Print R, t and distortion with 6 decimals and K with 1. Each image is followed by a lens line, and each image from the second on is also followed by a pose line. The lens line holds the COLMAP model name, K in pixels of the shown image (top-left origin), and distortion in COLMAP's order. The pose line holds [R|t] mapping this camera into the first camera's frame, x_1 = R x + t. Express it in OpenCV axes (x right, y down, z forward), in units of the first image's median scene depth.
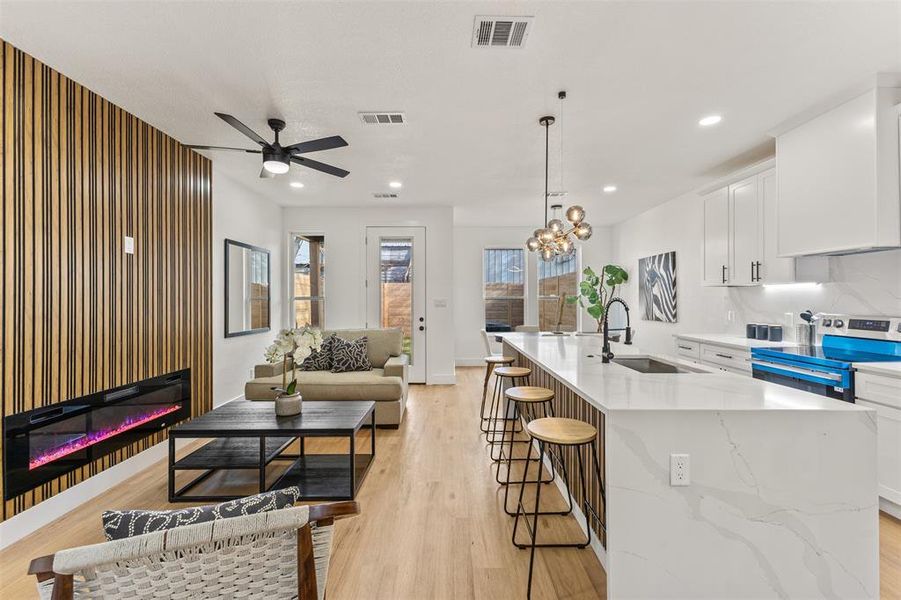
lens RADIAL K [[390.7, 0, 451.4], [0, 390.7, 295.3], [0, 0, 1]] dist [0.014097, -0.004147]
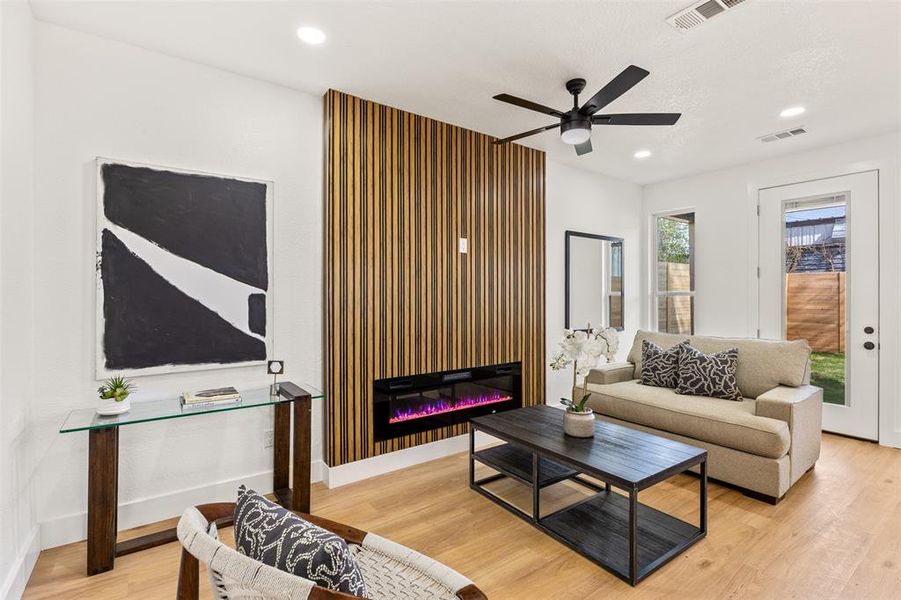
lens RADIAL K [[419.9, 0, 452.0], [0, 419.9, 294.0], [0, 0, 1]] dist [-0.000945, -0.002982]
pose [[0.581546, 0.002110, -0.813511, 0.131914], [0.003705, 0.999979, 0.005242, 0.004273], [0.813505, -0.006063, 0.581526, 0.259374]]
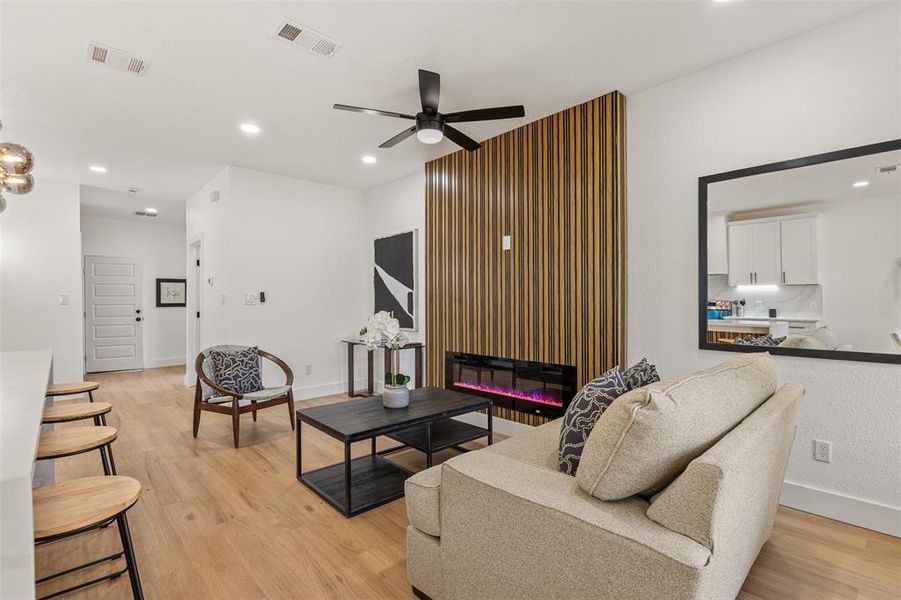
lens RADIAL K [[419.9, 0, 450.0], [0, 419.9, 299.7], [0, 0, 1]] dist [-0.000945, -0.002982]
pose [[-0.734759, 0.009630, -0.678259, 0.167626], [0.017191, 0.999842, -0.004428, 0.045873], [0.678110, -0.014913, -0.734809, 1.718784]]
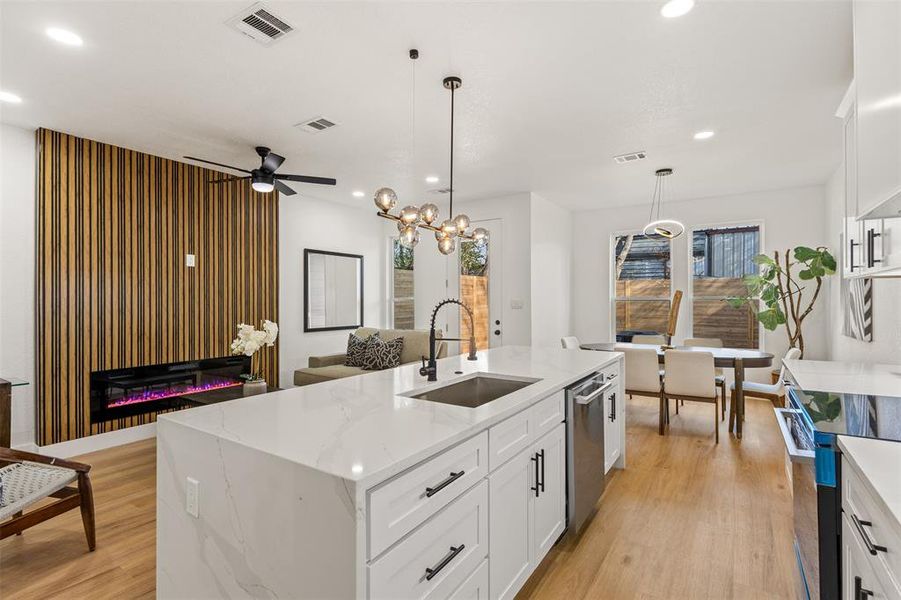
lens RADIAL K [[419.9, 0, 451.9], [0, 419.9, 298.5], [0, 0, 1]] dist [-0.000945, -0.002982]
pose [[0.832213, 0.000371, -0.554456, 0.718437], [0.003416, 0.999977, 0.005796, 0.000366], [0.554446, -0.006718, 0.832193, 0.266051]]
